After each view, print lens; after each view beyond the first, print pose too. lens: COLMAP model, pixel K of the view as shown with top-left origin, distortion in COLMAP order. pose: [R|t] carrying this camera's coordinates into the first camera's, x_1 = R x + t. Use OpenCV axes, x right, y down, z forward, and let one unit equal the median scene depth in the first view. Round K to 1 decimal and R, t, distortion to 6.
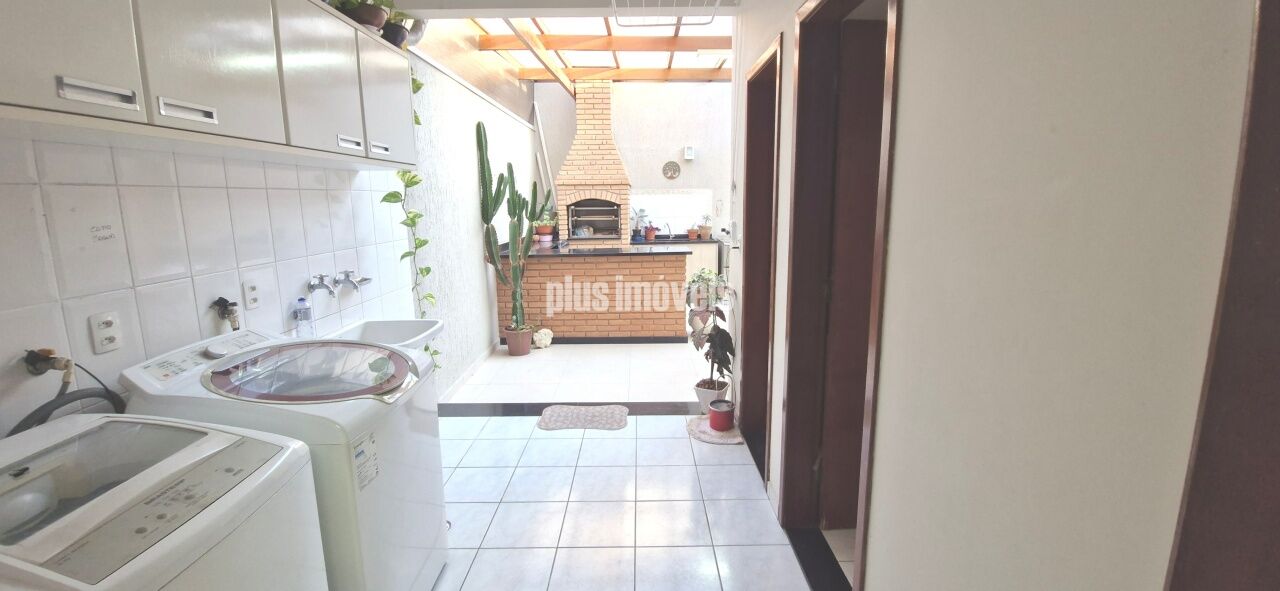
lens RADIAL K [[503.6, 0, 646.3], [0, 503.6, 286.1], [0, 0, 1]] dist [-0.009885, -0.004094]
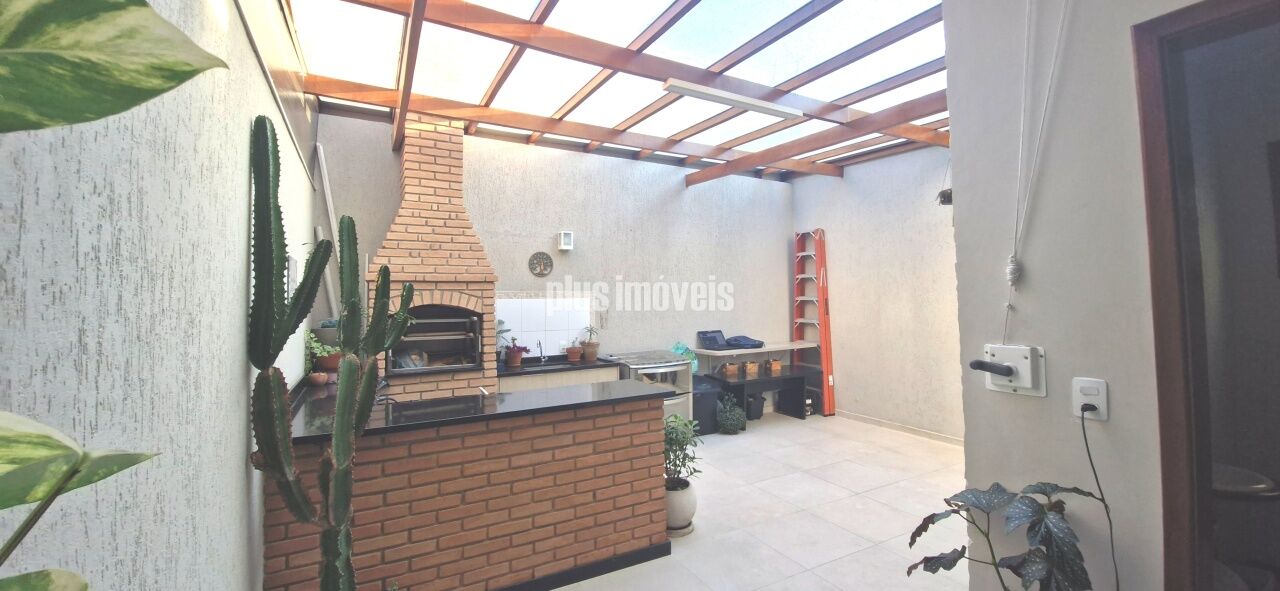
lens RADIAL K [[503.6, 0, 640.7], [0, 503.6, 287.9], [0, 0, 1]] dist [-0.009885, -0.004094]
pose [[0.881573, 0.010292, 0.471936, -0.172005], [0.087130, 0.979037, -0.184108, -0.062223], [-0.463938, 0.203424, 0.862195, 0.368691]]
